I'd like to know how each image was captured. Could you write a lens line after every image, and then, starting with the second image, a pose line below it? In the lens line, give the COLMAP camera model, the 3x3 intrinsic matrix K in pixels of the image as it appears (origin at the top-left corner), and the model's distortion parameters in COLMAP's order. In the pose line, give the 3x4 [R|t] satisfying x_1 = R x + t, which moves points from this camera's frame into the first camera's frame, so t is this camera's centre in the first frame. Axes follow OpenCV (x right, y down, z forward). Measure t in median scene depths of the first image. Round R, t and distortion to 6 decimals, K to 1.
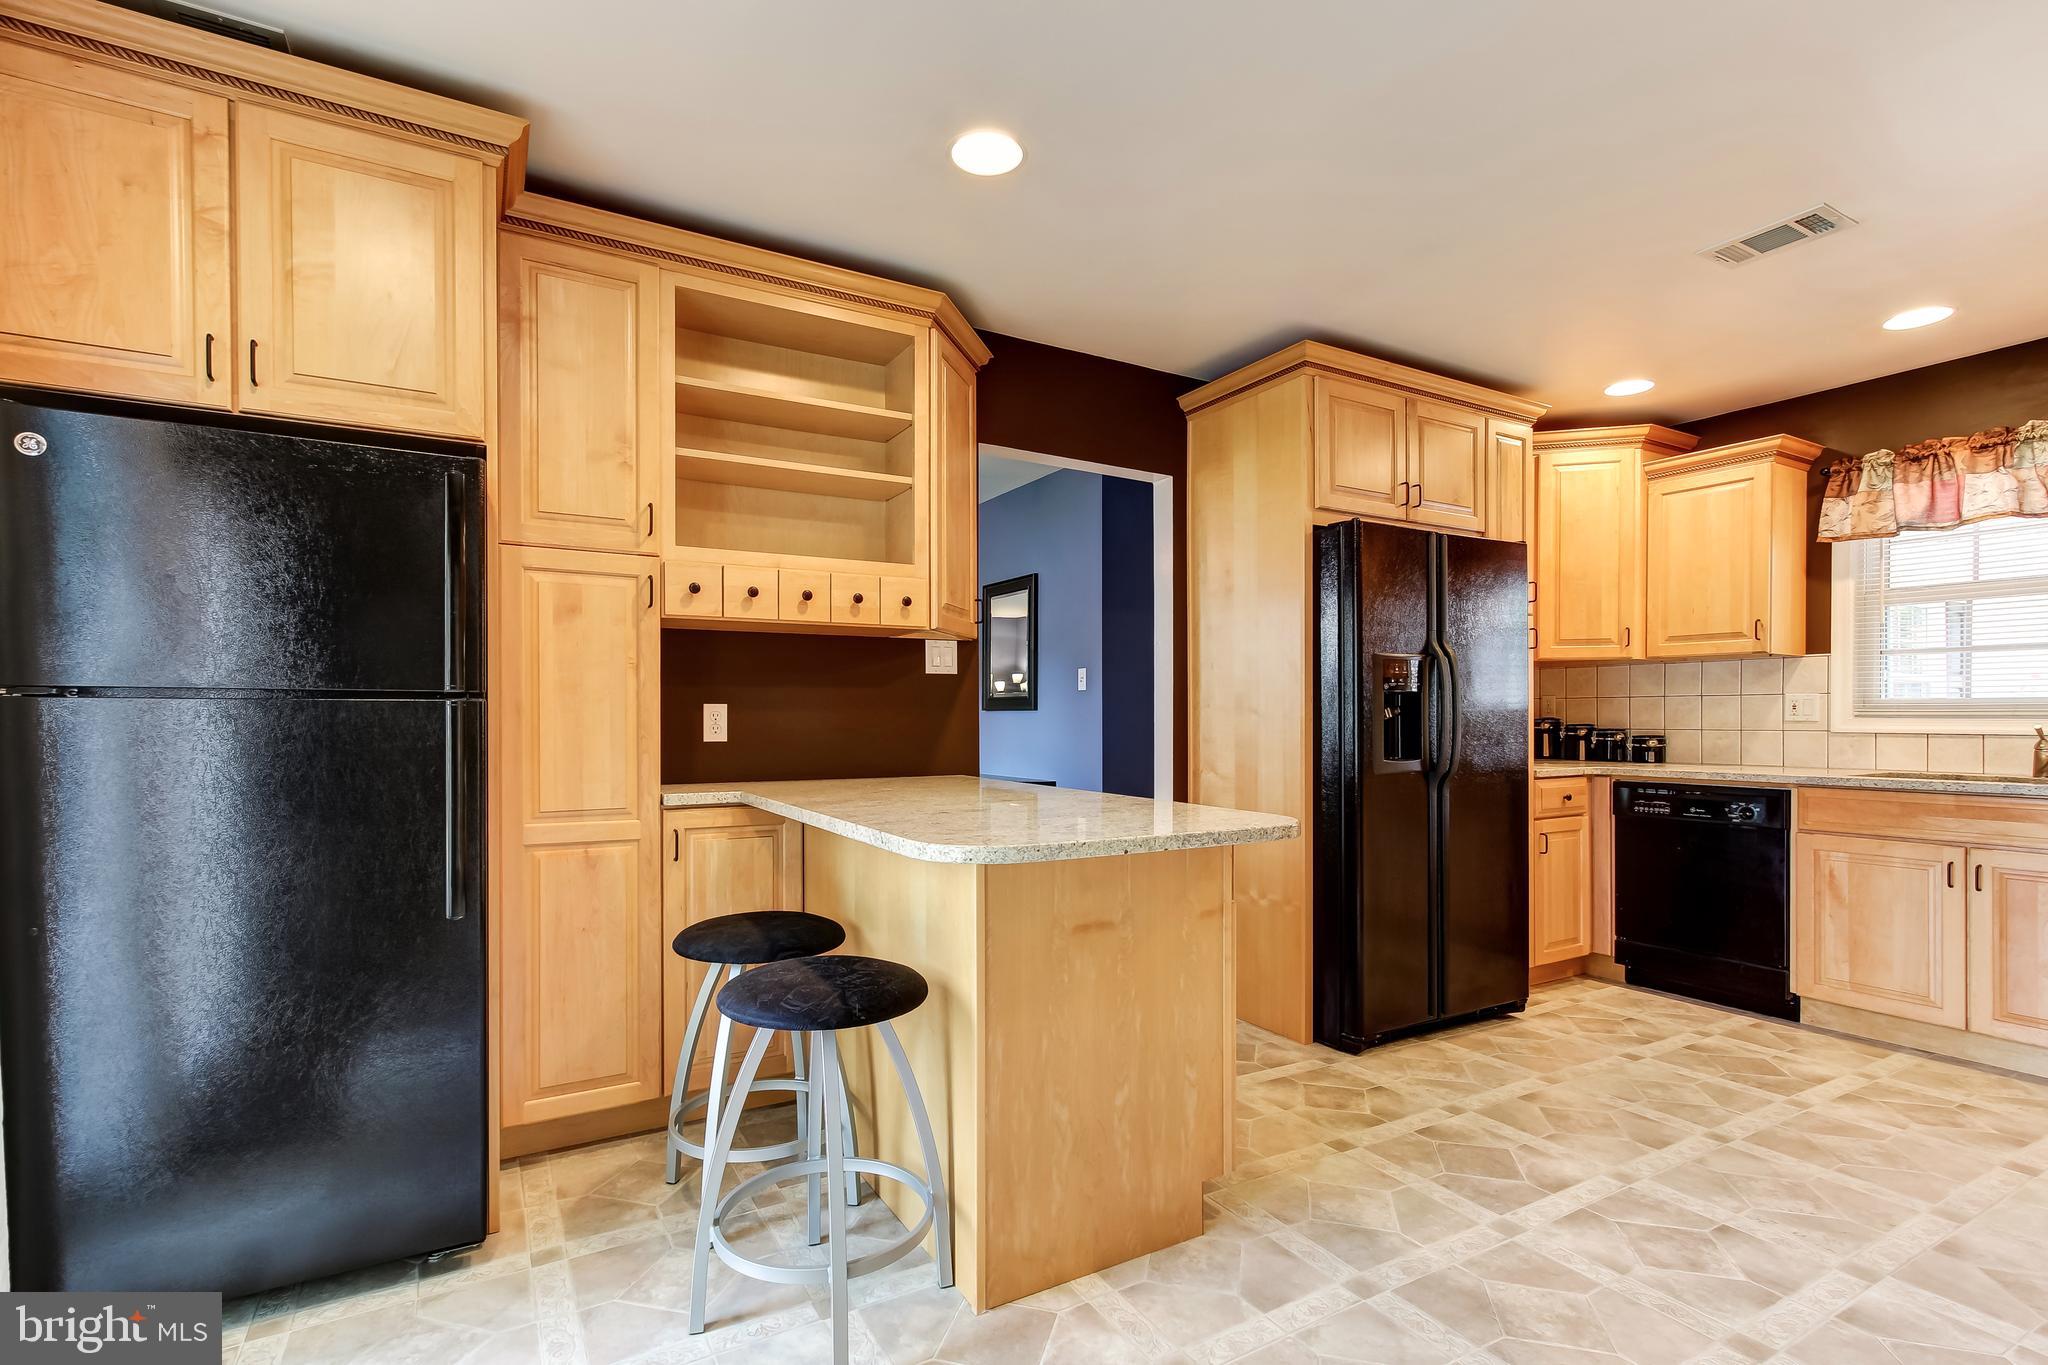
lens RADIAL K [[947.9, 0, 1056.1], [0, 947.9, 724.8], [0, 0, 1]] dist [0.003571, 0.006679]
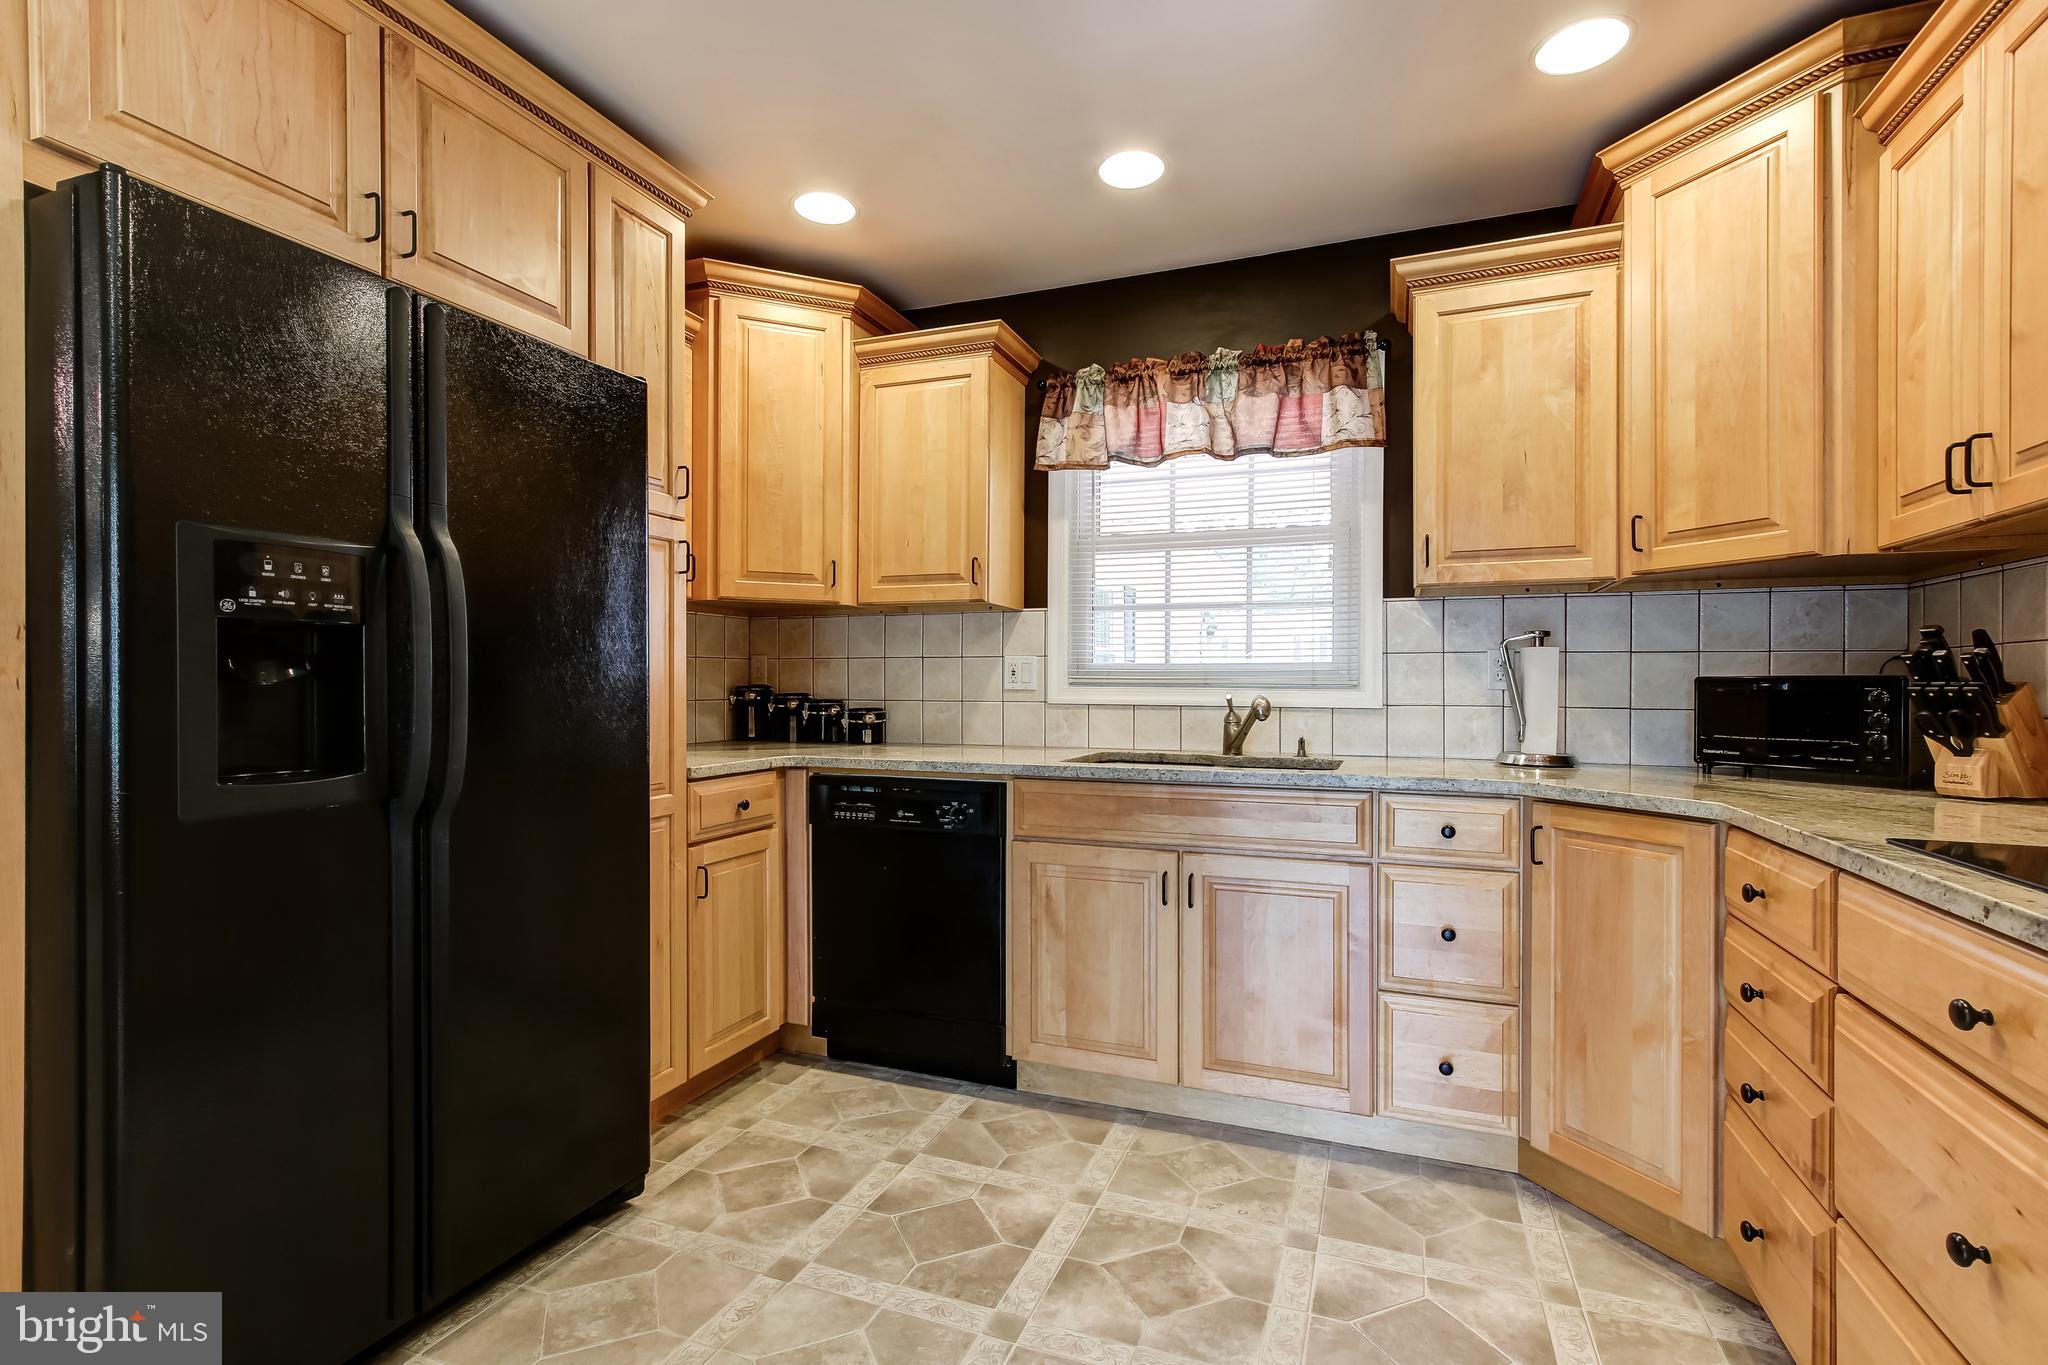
lens RADIAL K [[947.9, 0, 1006.9], [0, 947.9, 682.5], [0, 0, 1]] dist [0.003571, 0.006679]
pose [[0.802376, 0.005342, 0.596796, 0.431171], [0.000741, 0.999950, -0.009947, -0.003212], [-0.596819, 0.008424, 0.802332, 0.530906]]
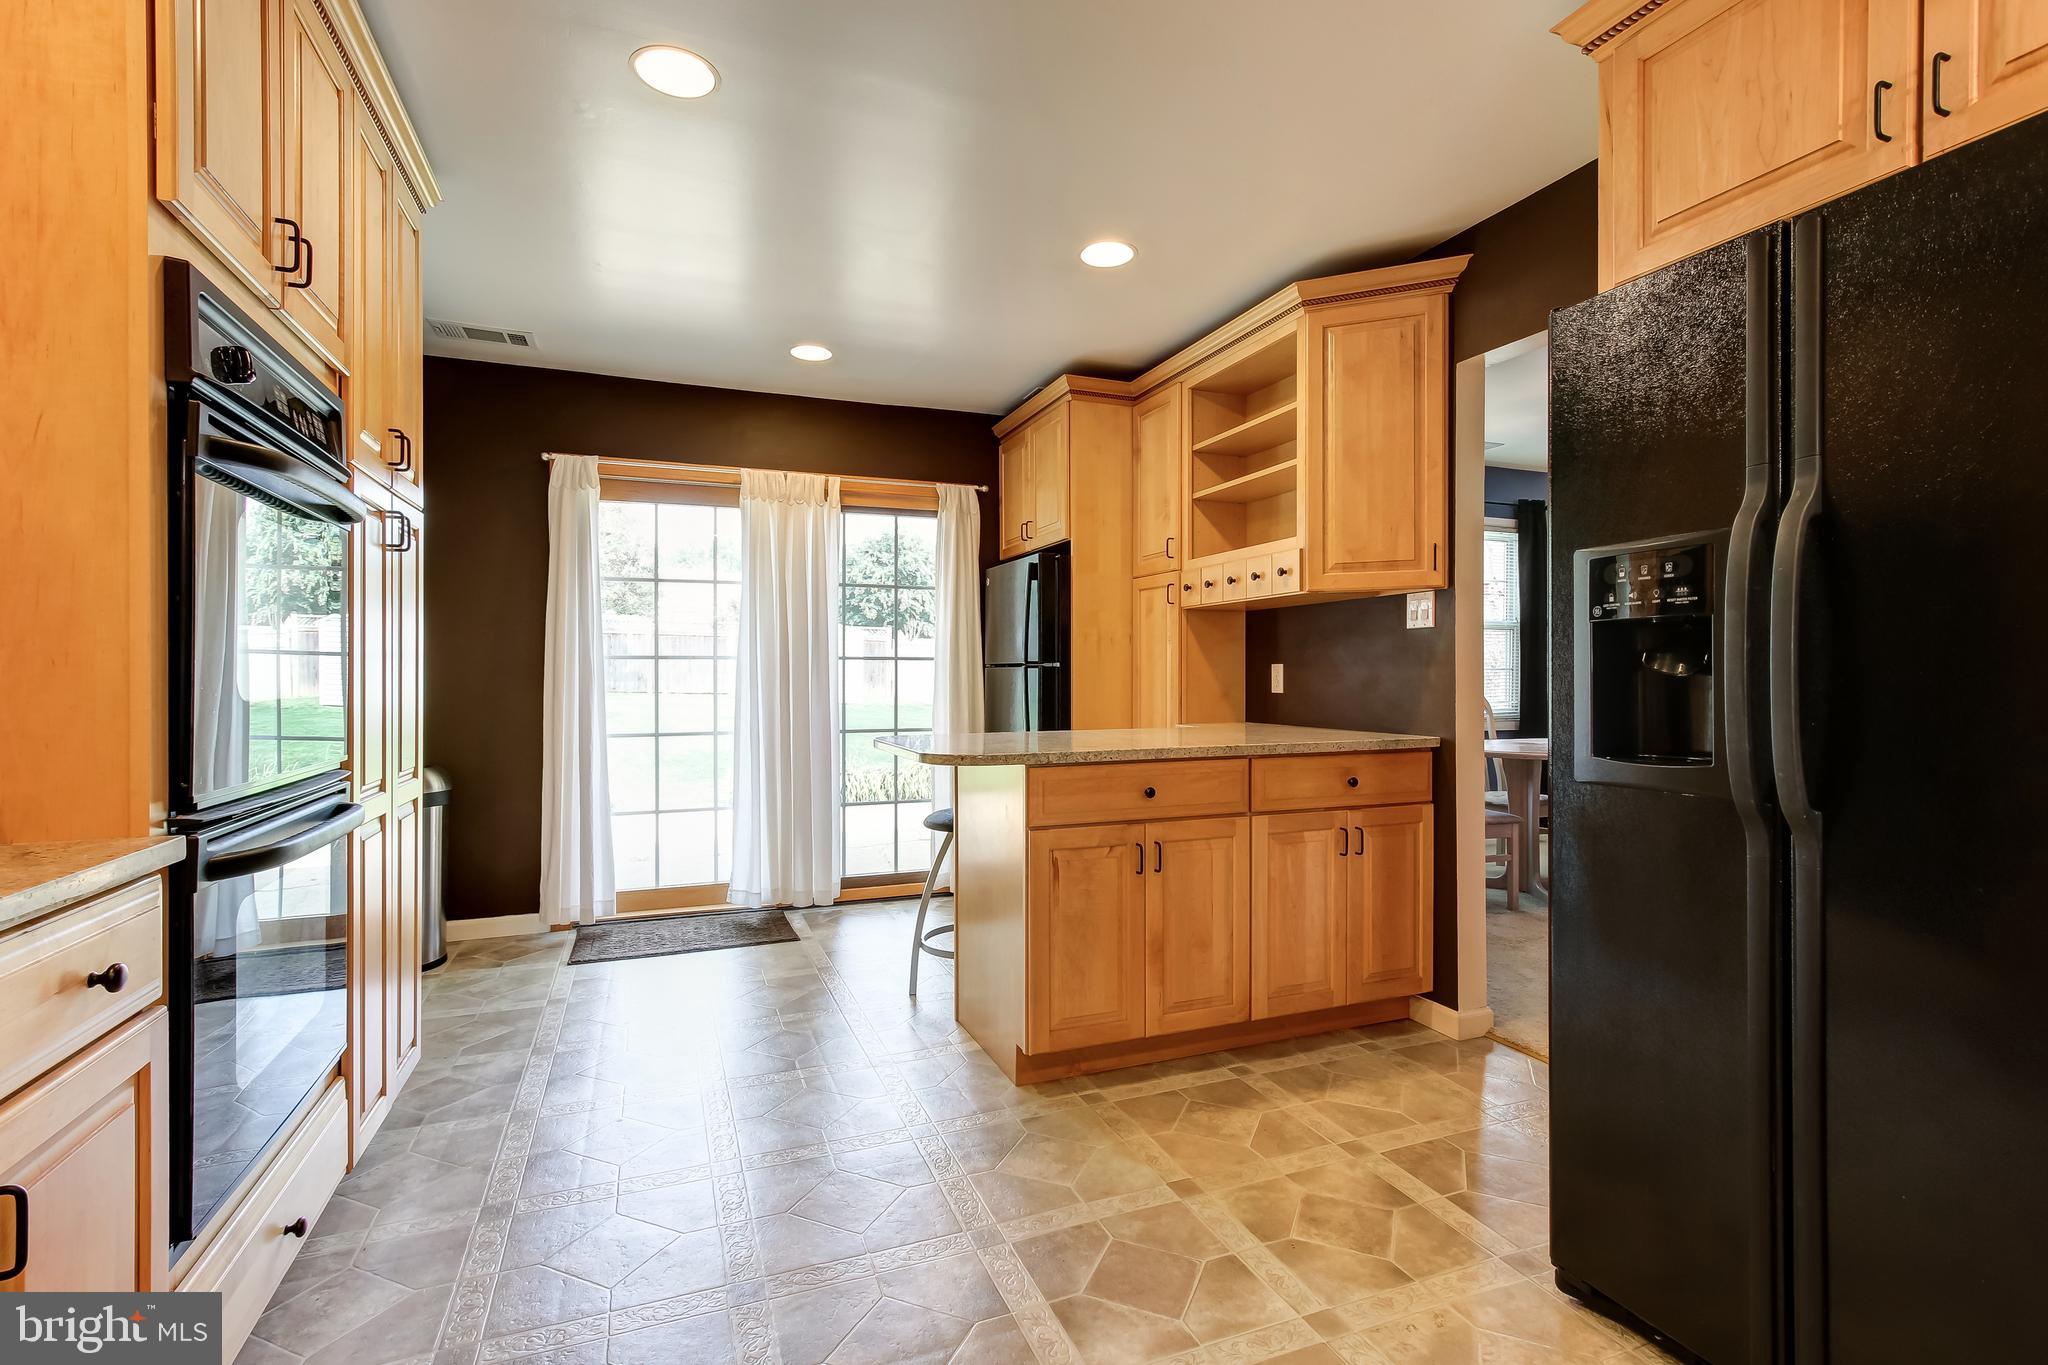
lens RADIAL K [[947.9, 0, 1020.3], [0, 947.9, 672.0], [0, 0, 1]] dist [0.003571, 0.006679]
pose [[-0.178339, -0.003348, -0.983963, 0.999965], [-0.008769, 0.999960, -0.001813, -0.005359], [0.983930, 0.008305, -0.178361, 0.875560]]
